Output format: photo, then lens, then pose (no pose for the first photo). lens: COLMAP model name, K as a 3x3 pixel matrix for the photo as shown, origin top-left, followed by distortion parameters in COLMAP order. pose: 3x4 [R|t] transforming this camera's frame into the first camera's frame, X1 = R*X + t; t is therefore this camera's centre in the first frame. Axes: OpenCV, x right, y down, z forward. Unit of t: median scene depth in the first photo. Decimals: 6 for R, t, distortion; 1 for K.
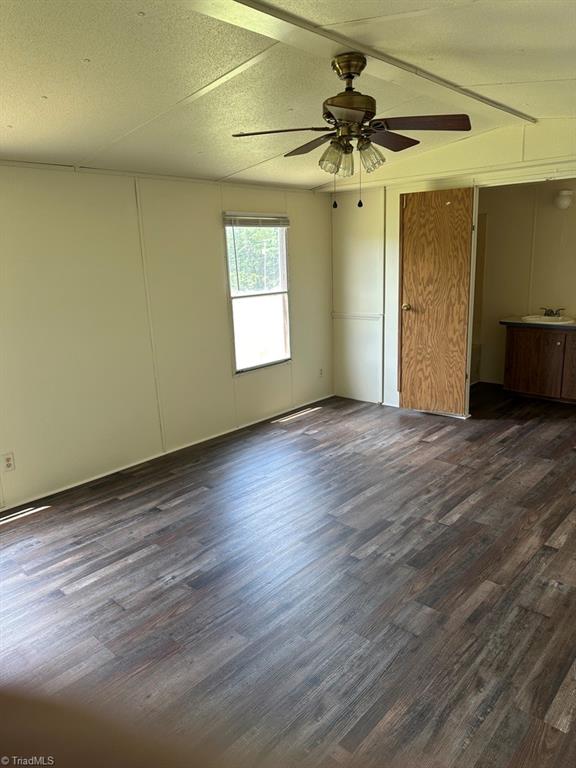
lens RADIAL K [[538.0, 0, 285.0], [0, 538.0, 382.8], [0, 0, 1]] dist [0.019731, -0.026023]
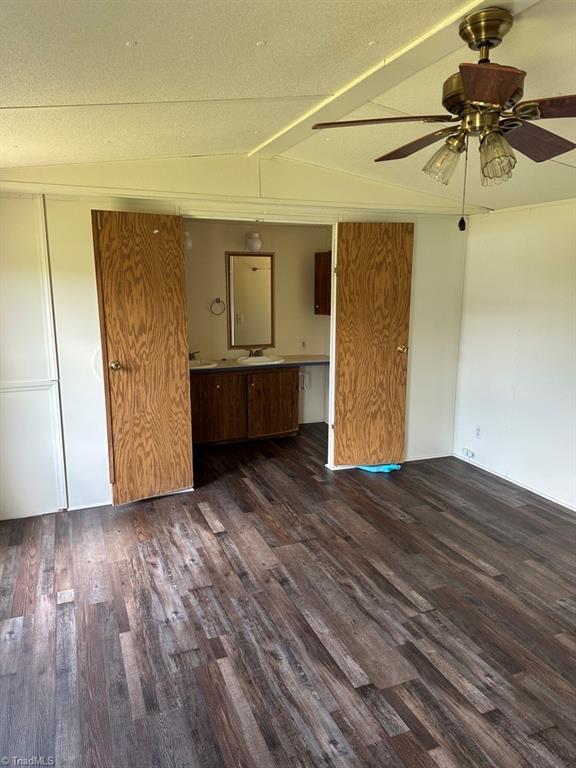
lens RADIAL K [[538.0, 0, 287.2], [0, 538.0, 376.0], [0, 0, 1]] dist [0.019731, -0.026023]
pose [[0.419181, -0.127772, 0.898867, -0.345544], [0.191037, 0.980295, 0.050258, -0.125153], [-0.887577, 0.150650, 0.435330, 0.505281]]
